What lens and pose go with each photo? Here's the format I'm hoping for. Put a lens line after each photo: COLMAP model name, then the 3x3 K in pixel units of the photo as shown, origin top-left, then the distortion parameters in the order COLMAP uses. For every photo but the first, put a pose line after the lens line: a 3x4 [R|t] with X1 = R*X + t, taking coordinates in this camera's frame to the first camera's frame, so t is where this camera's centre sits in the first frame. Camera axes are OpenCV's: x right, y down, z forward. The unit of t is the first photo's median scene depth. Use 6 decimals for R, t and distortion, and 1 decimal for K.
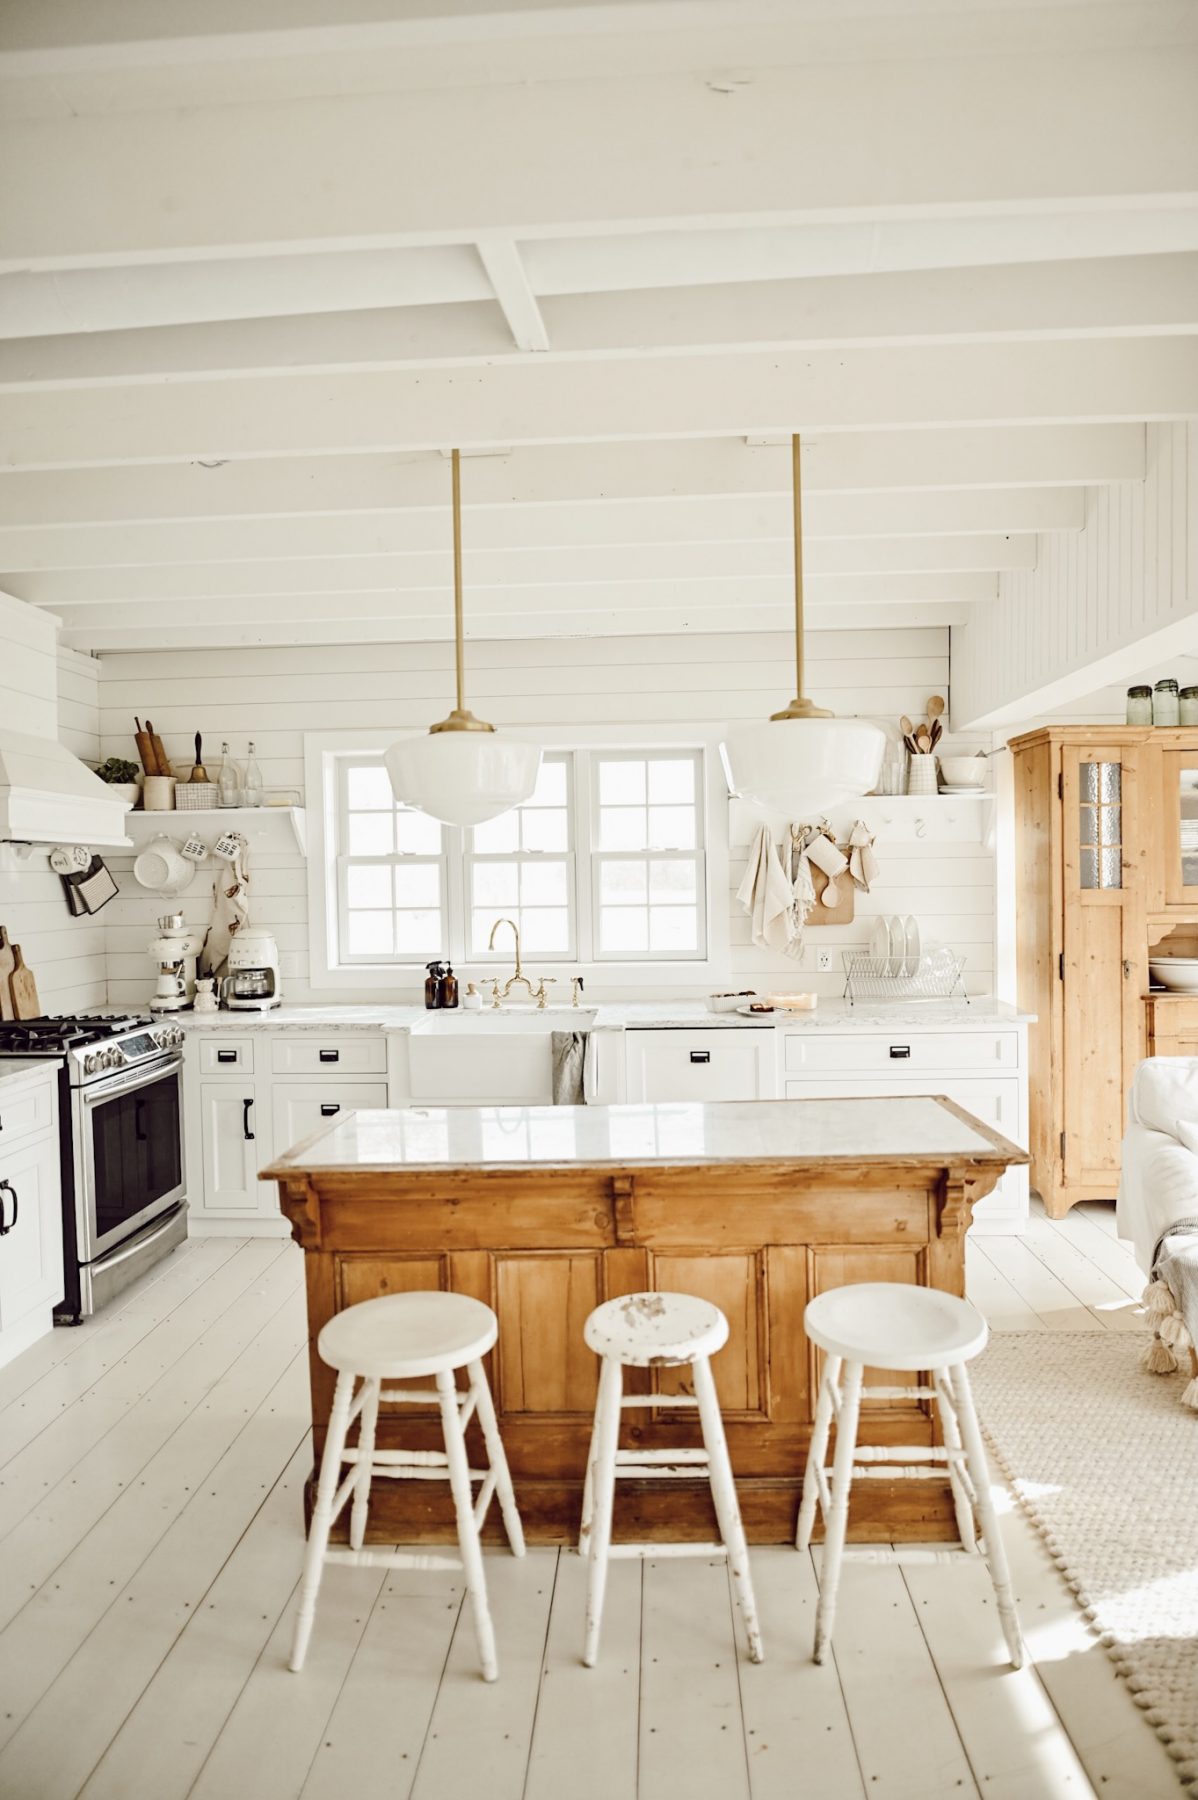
lens RADIAL K [[1053.2, 0, 598.0], [0, 1053.2, 905.6], [0, 0, 1]] dist [-0.024798, 0.002726]
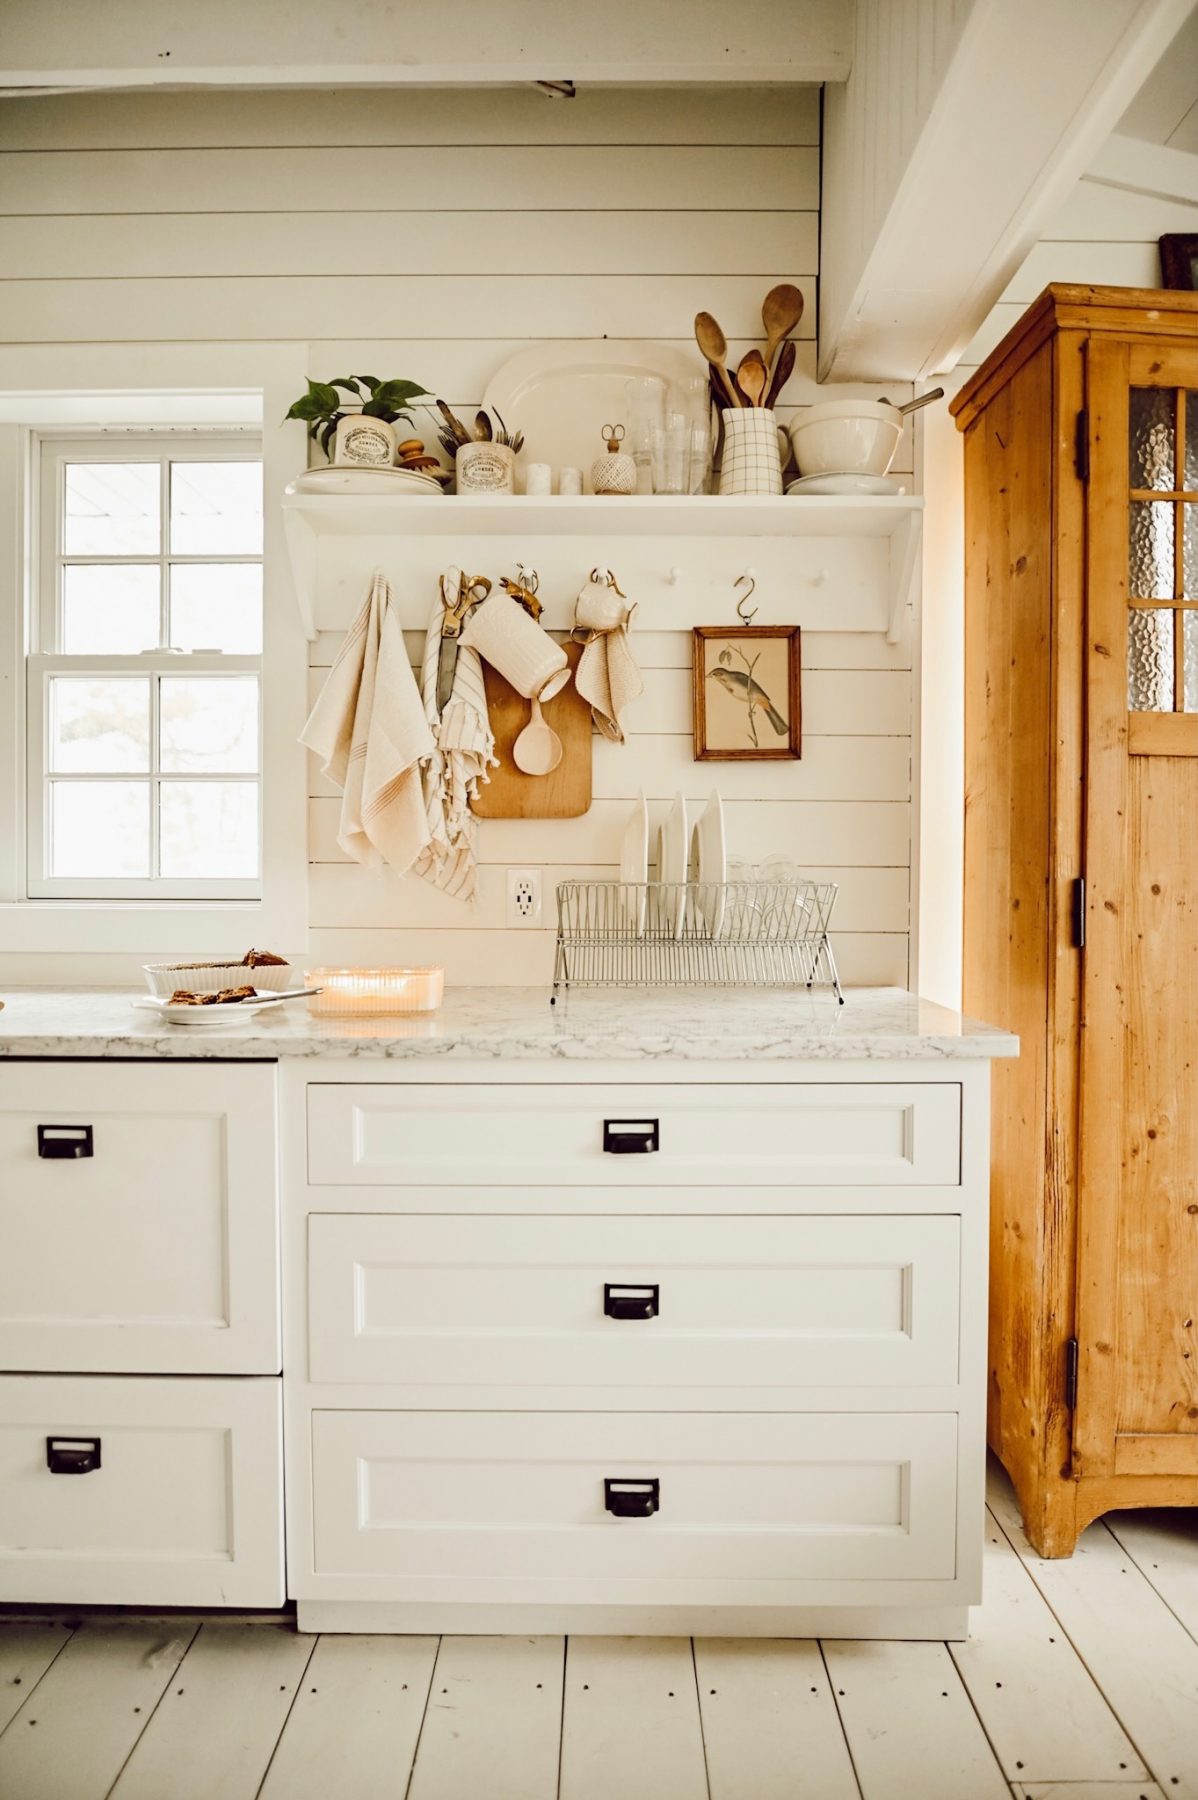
lens RADIAL K [[1058.2, 0, 599.0], [0, 1058.2, 900.0], [0, 0, 1]] dist [-0.025670, 0.001959]
pose [[0.998465, 0.020528, 0.051438, 0.229546], [-0.019928, 0.999728, -0.012150, 0.057671], [-0.051674, 0.011106, 0.998602, 0.580346]]
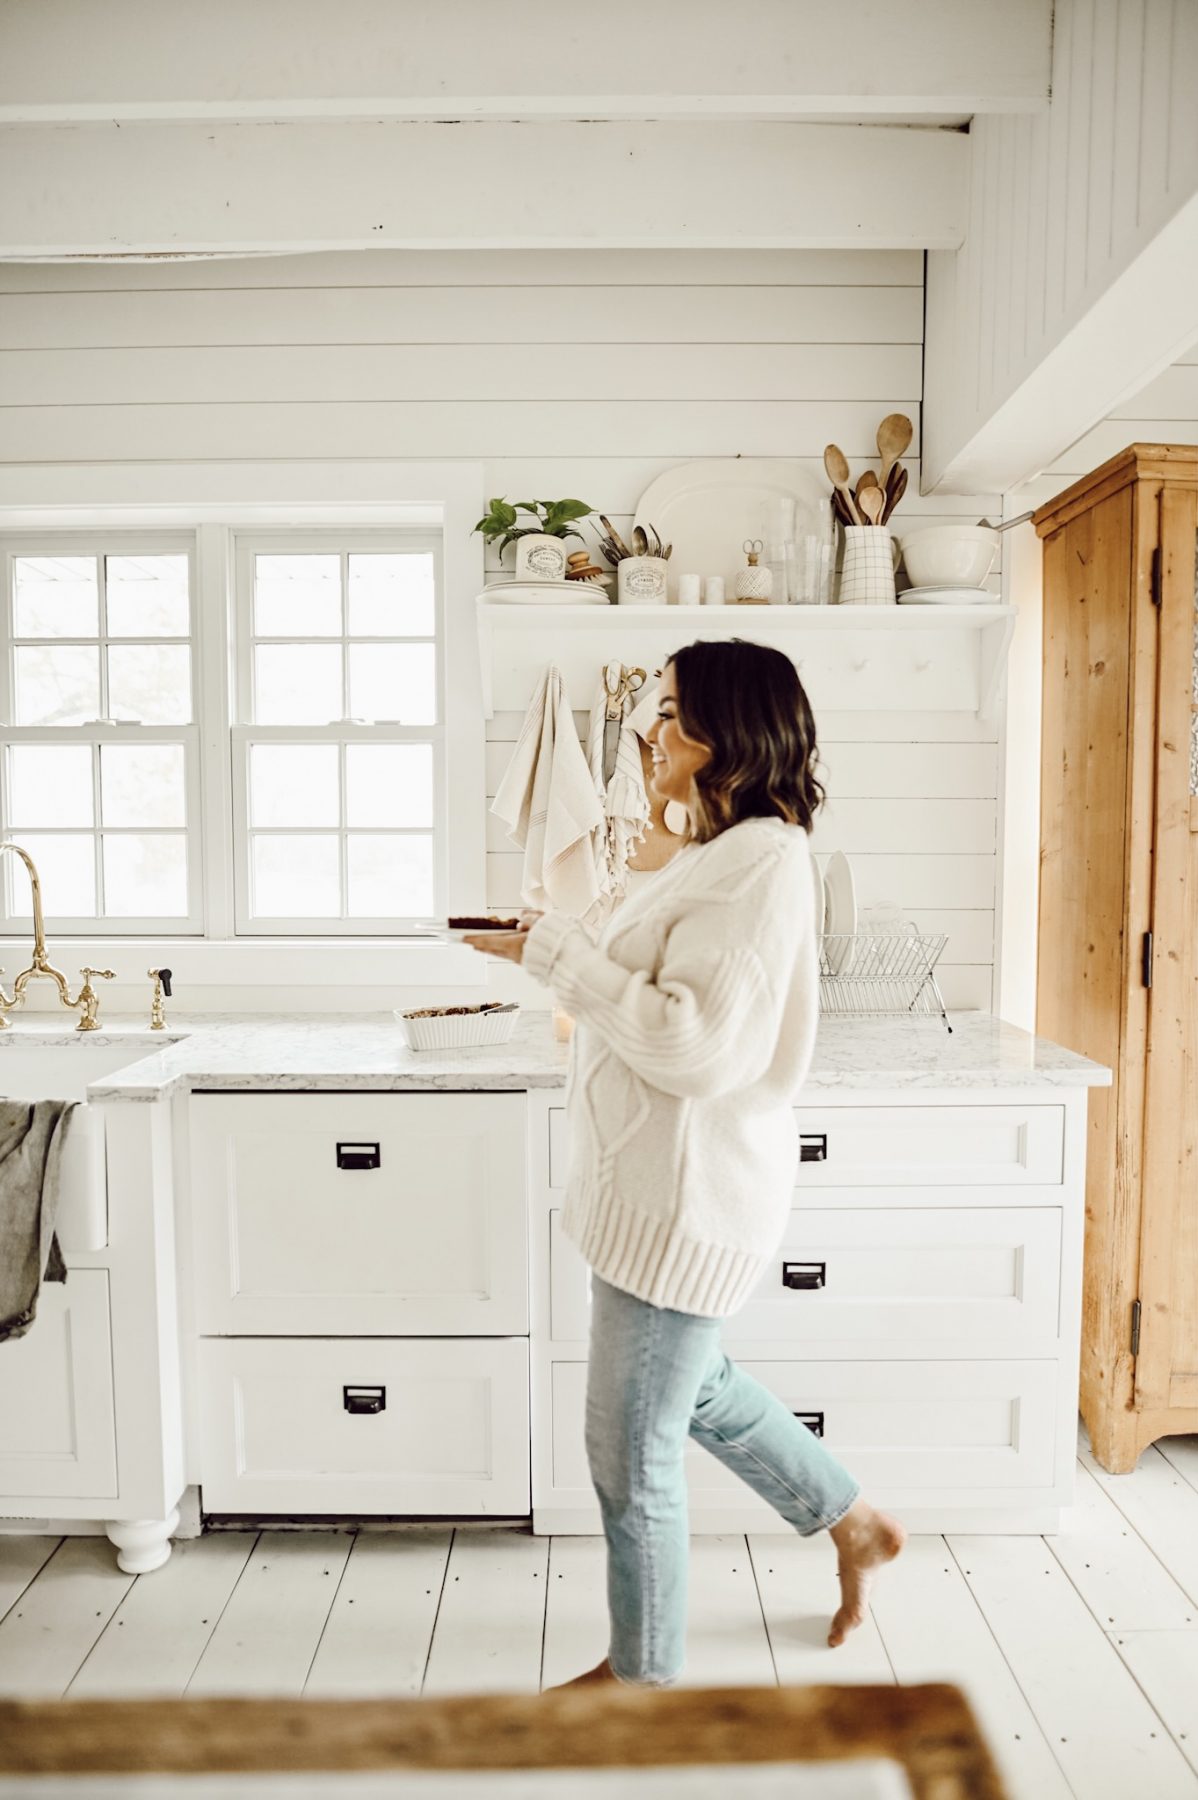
lens RADIAL K [[1053.2, 0, 598.0], [0, 1053.2, 905.6], [0, 0, 1]] dist [-0.024798, 0.002726]
pose [[0.998222, 0.013623, 0.058029, 0.154552], [-0.015141, 0.999552, 0.025800, 0.023362], [-0.057652, -0.026633, 0.997981, 0.504492]]
